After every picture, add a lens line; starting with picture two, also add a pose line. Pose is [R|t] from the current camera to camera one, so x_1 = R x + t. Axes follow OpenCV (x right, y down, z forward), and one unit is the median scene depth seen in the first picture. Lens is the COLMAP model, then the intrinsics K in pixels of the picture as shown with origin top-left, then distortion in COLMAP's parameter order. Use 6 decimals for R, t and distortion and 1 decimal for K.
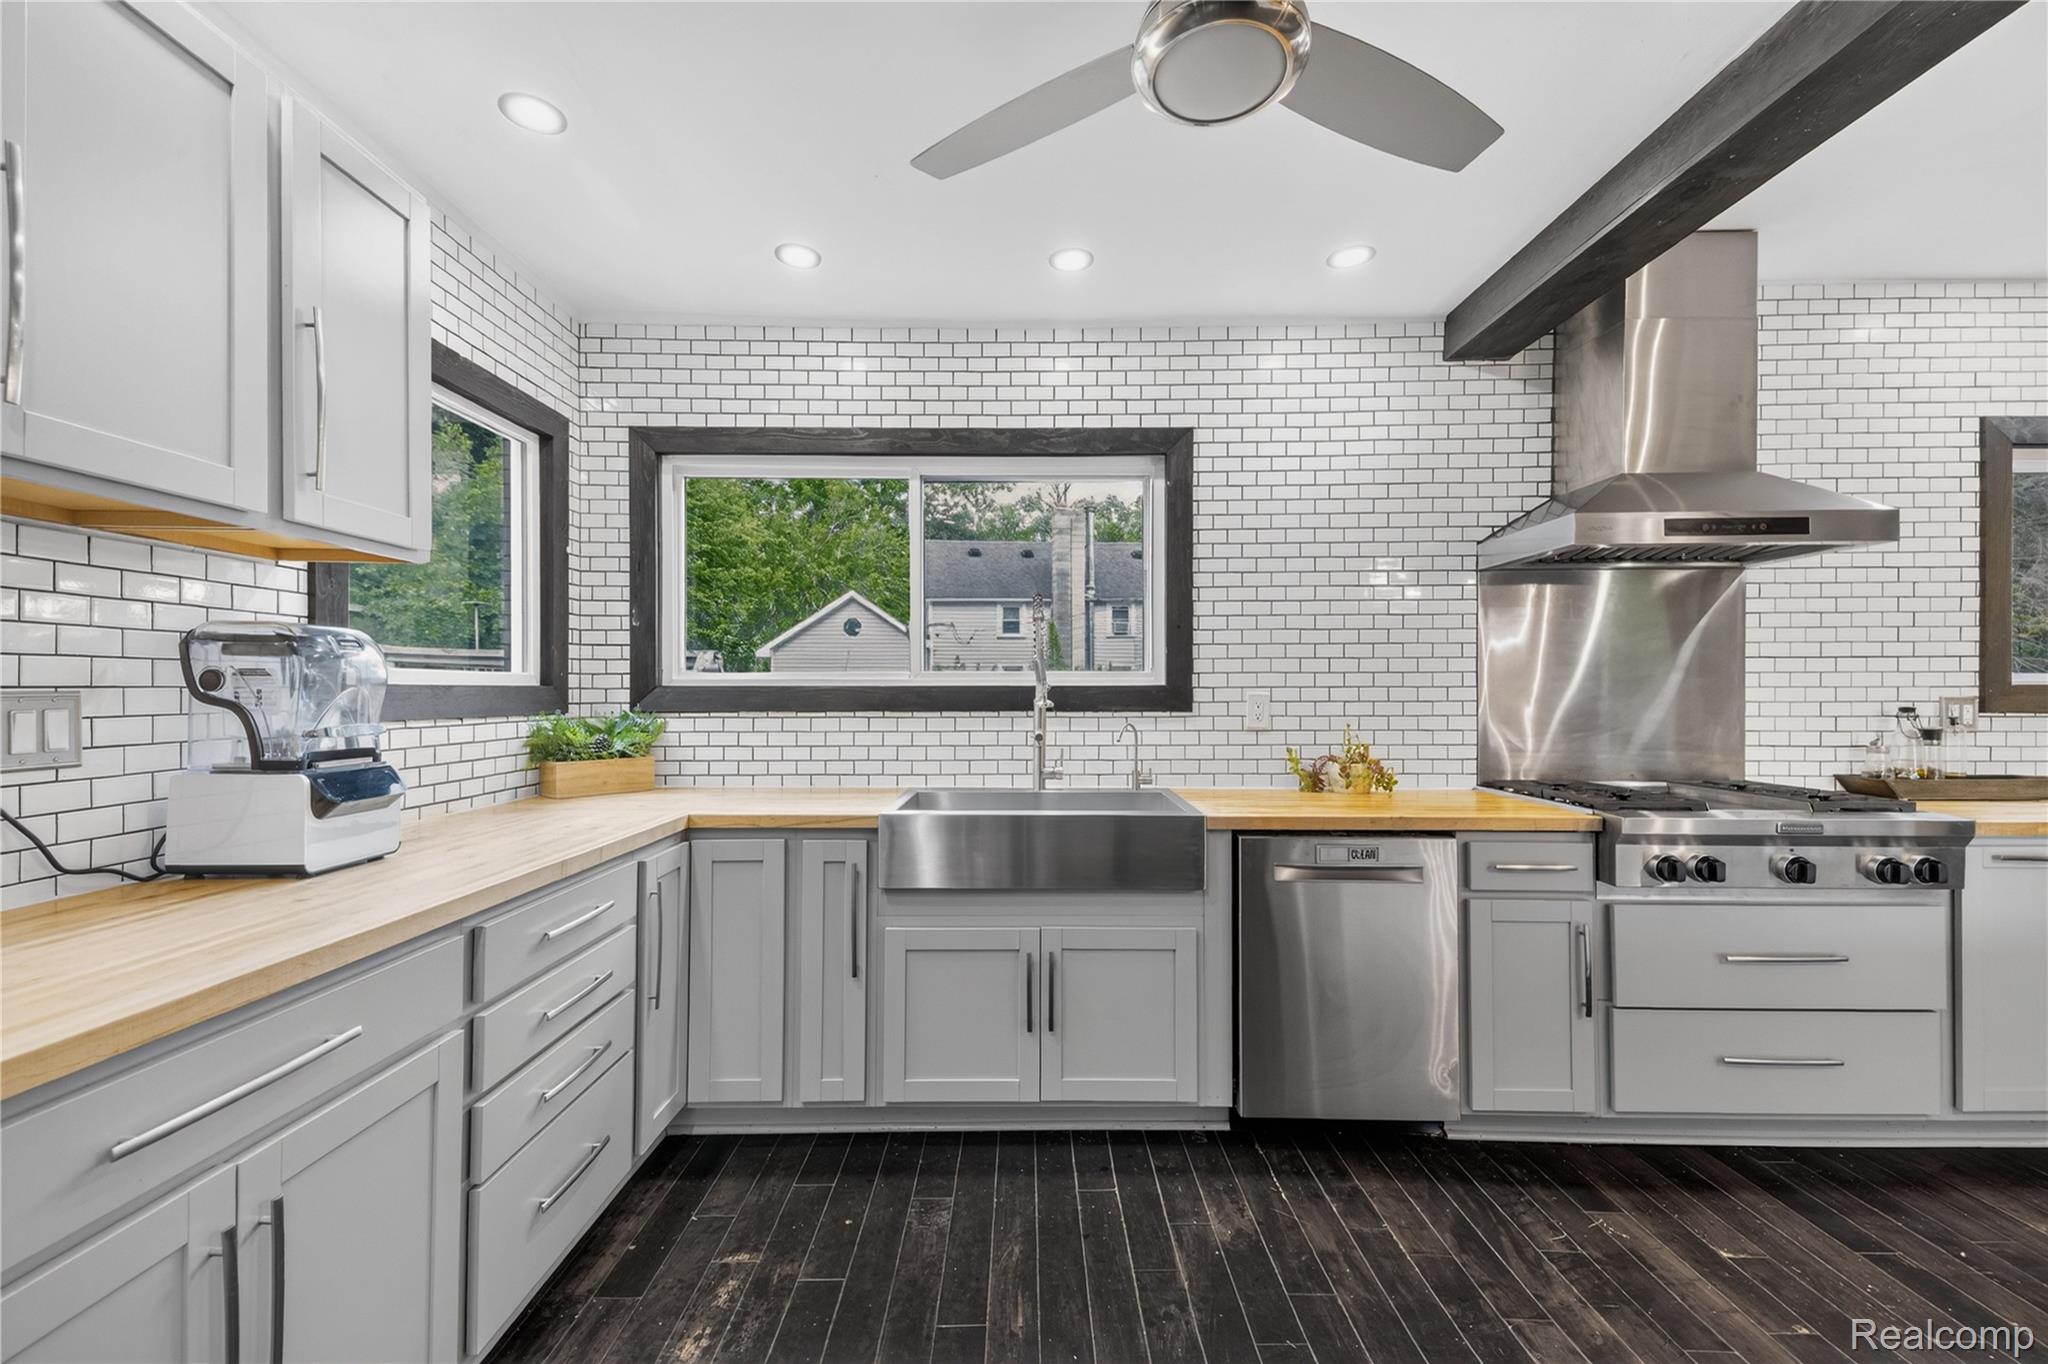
lens RADIAL K [[840.6, 0, 1025.0], [0, 840.6, 688.7], [0, 0, 1]] dist [0.060433, -0.023114]
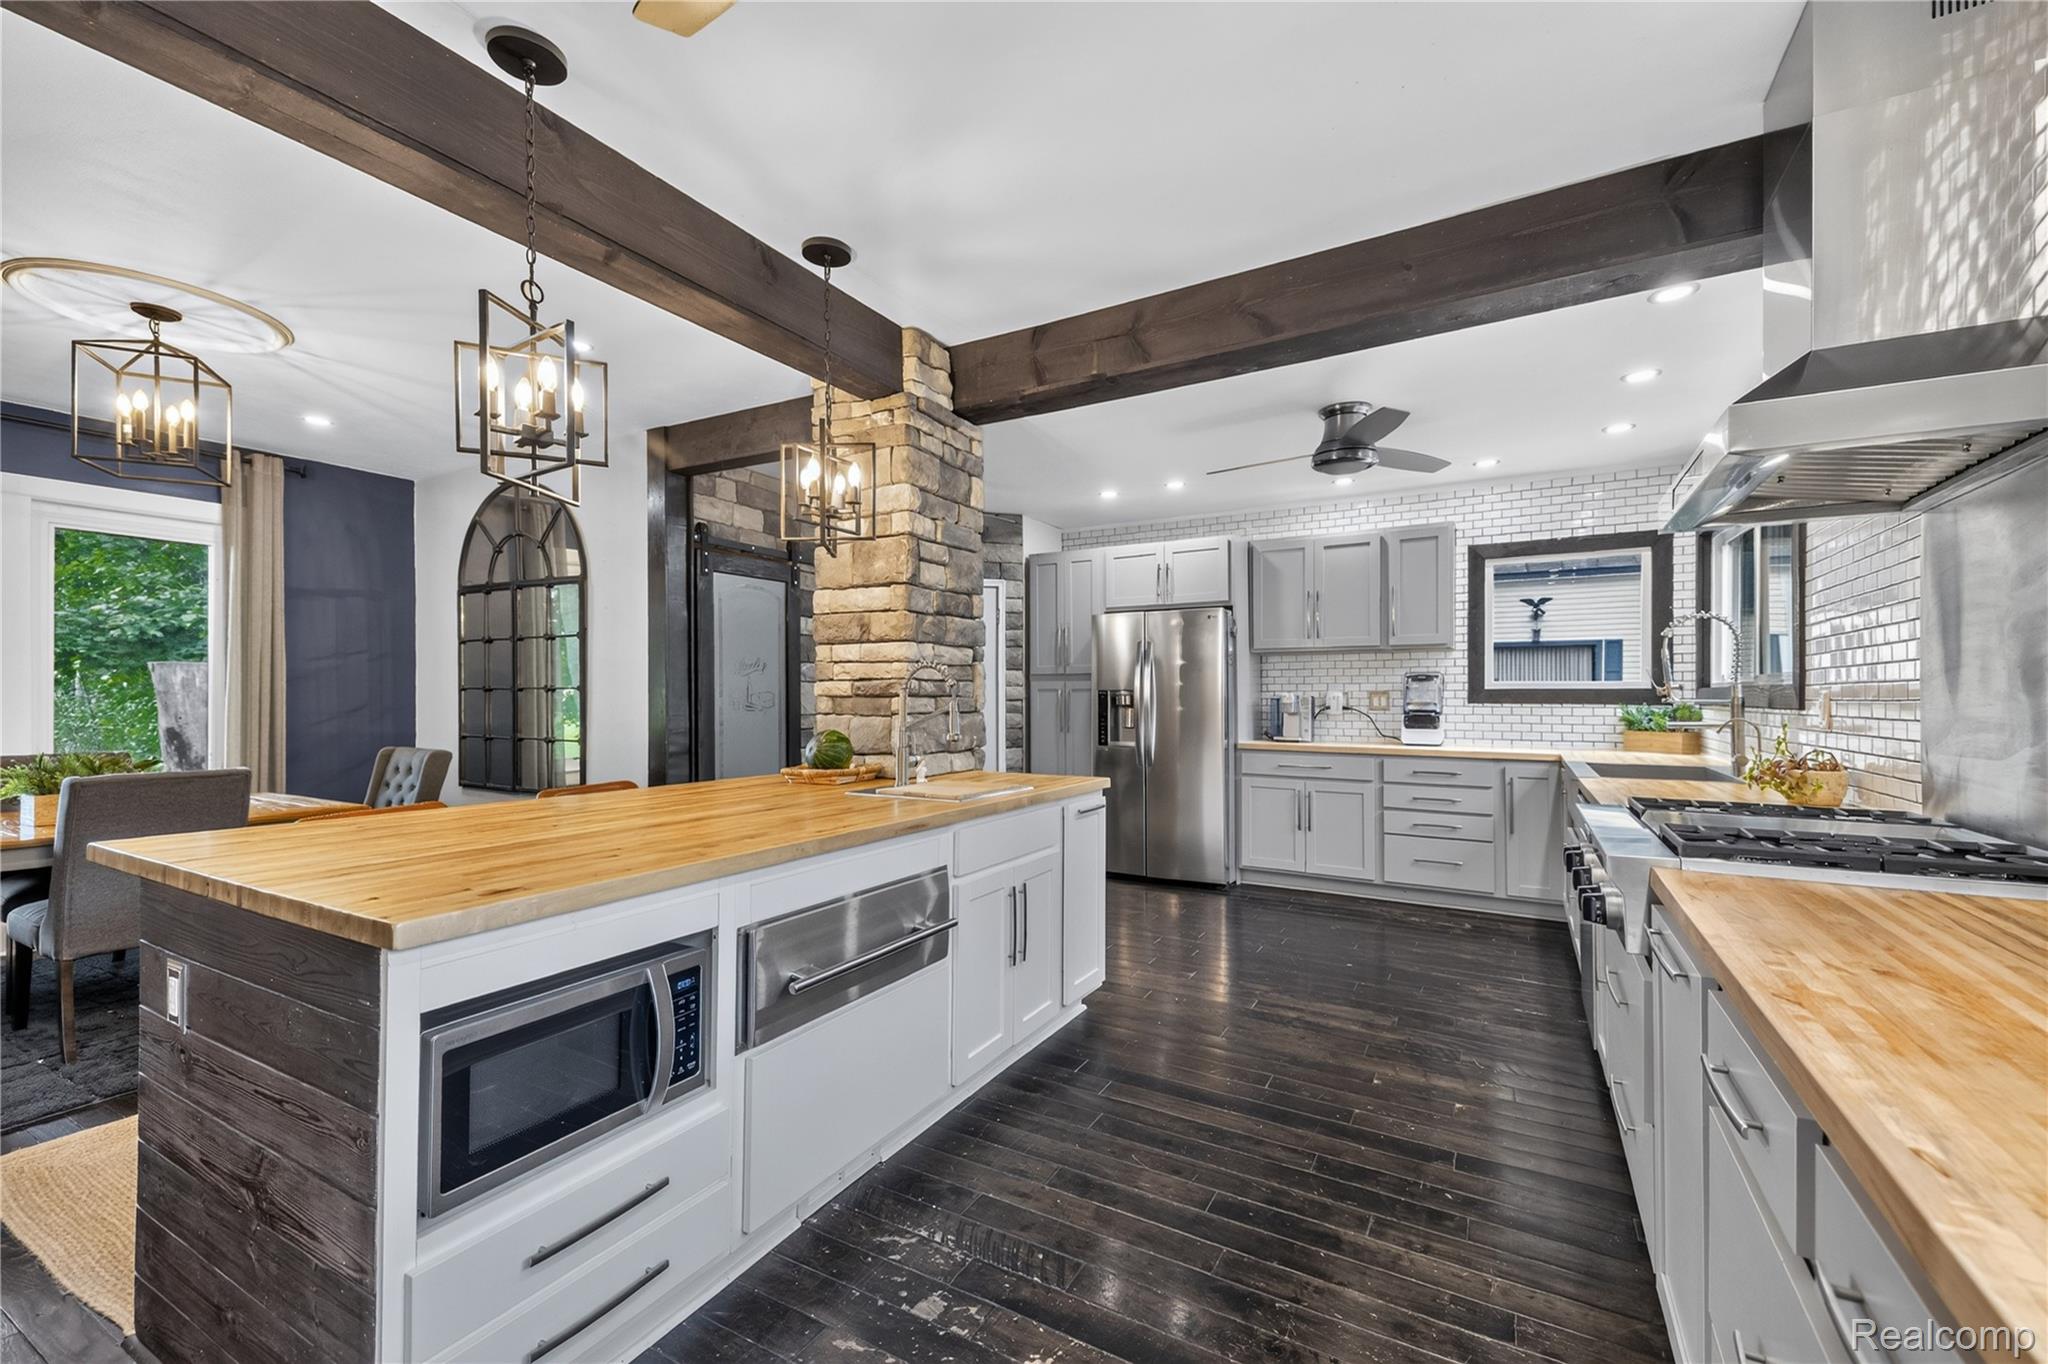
lens RADIAL K [[840.6, 0, 1025.0], [0, 840.6, 688.7], [0, 0, 1]] dist [0.060433, -0.023114]
pose [[-0.495005, -0.006988, -0.868862, 1.586748], [0.001729, 0.999958, -0.009027, 0.010481], [0.868888, -0.005970, -0.494972, 0.746803]]
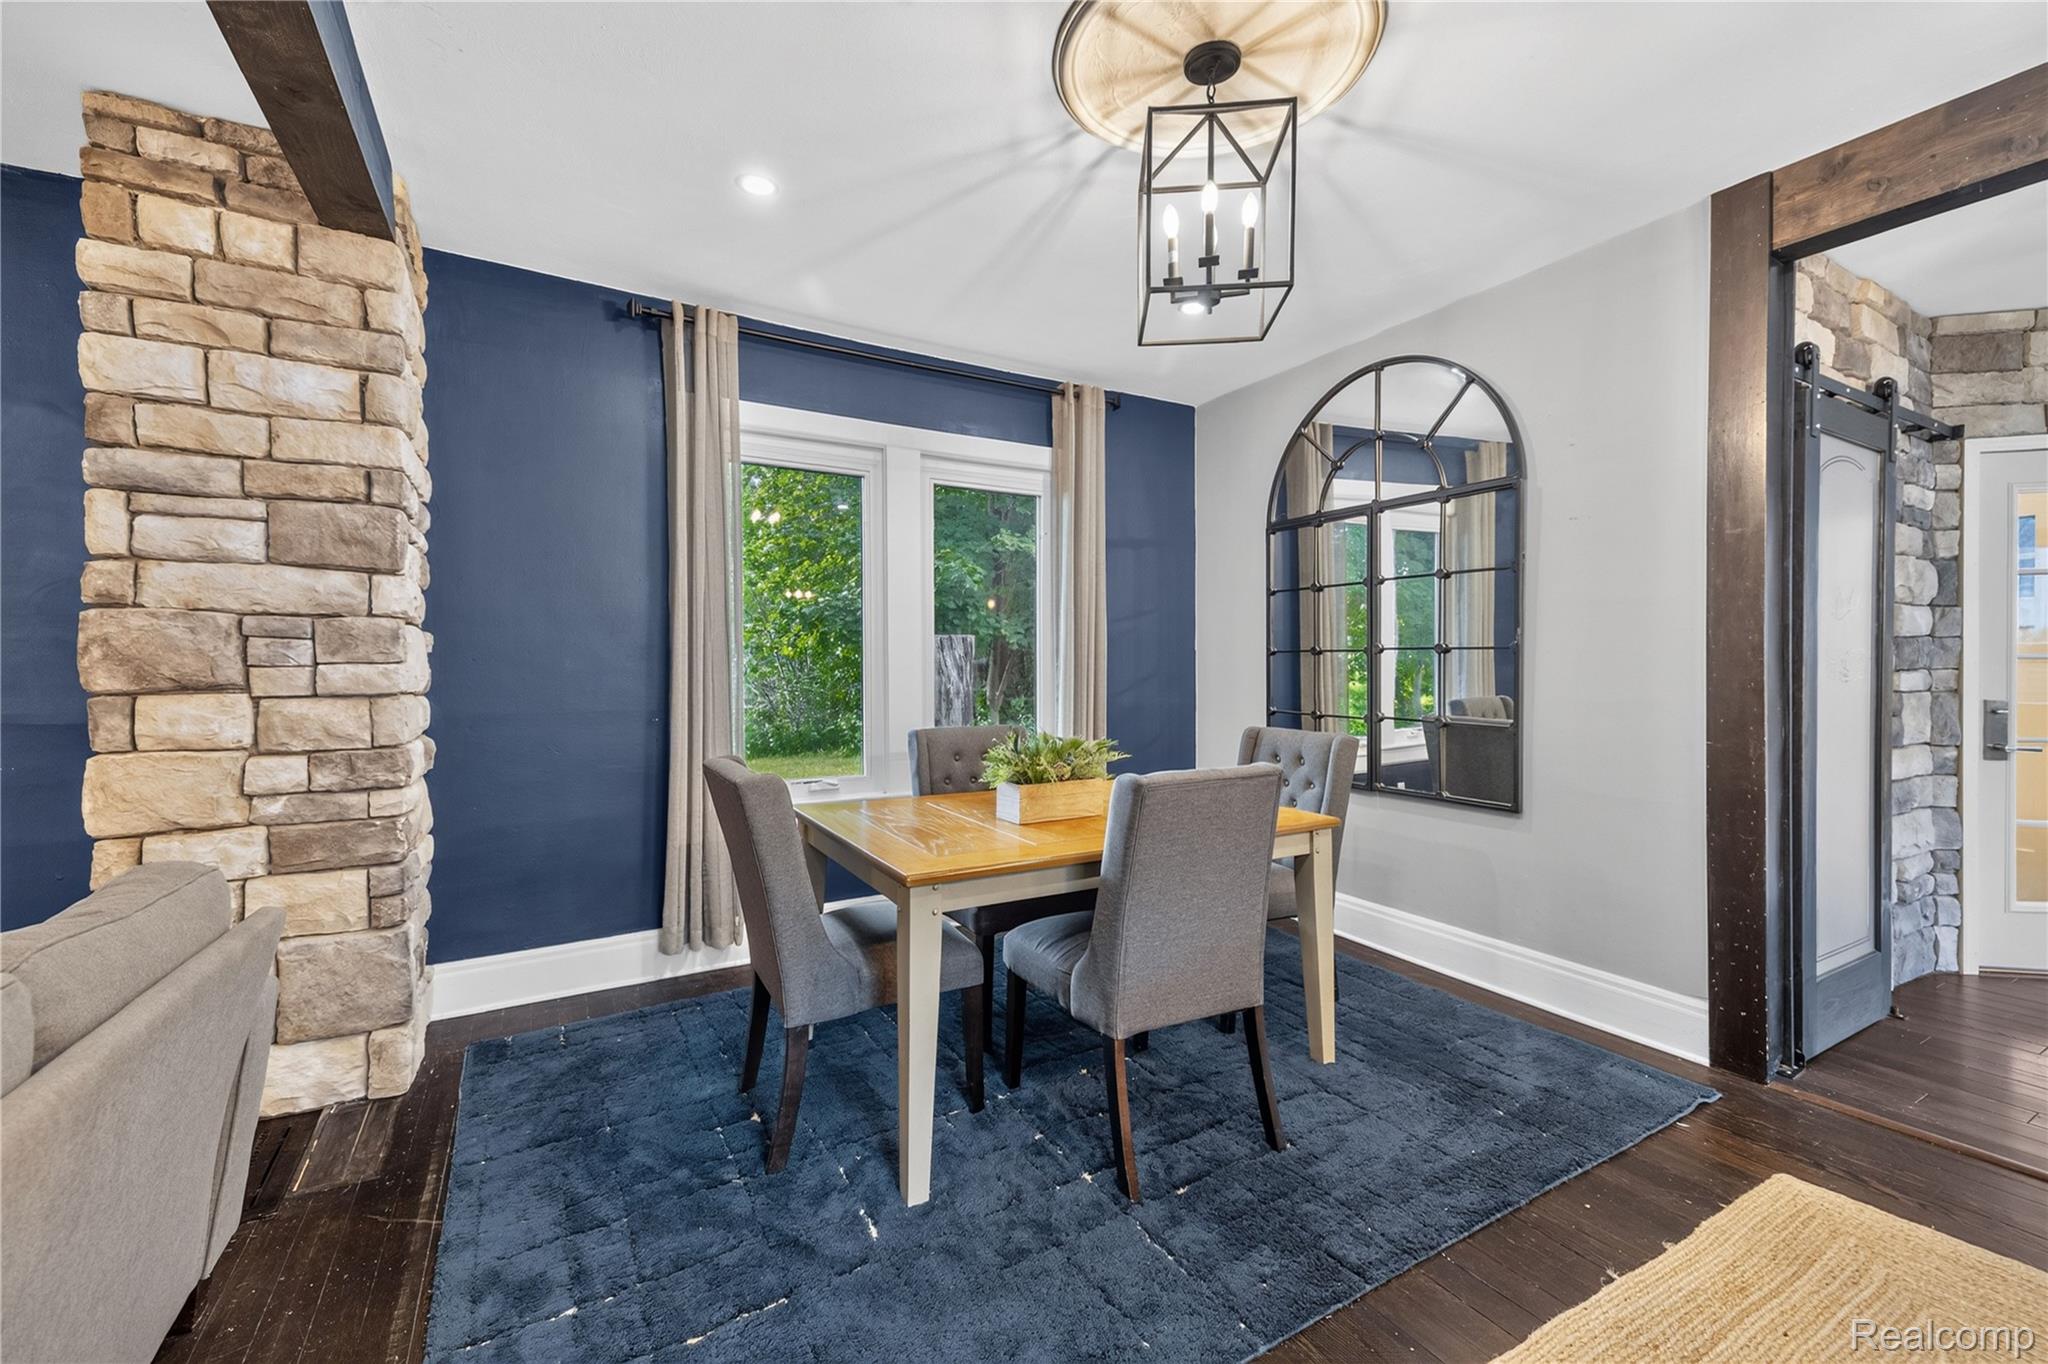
lens RADIAL K [[875.4, 0, 1035.7], [0, 875.4, 680.4], [0, 0, 1]] dist [0.015951, -0.000046]
pose [[-0.868304, 0.008428, -0.495960, 1.660705], [0.004289, 0.999946, 0.009485, 0.021824], [0.496013, 0.006109, -0.868294, -0.169269]]
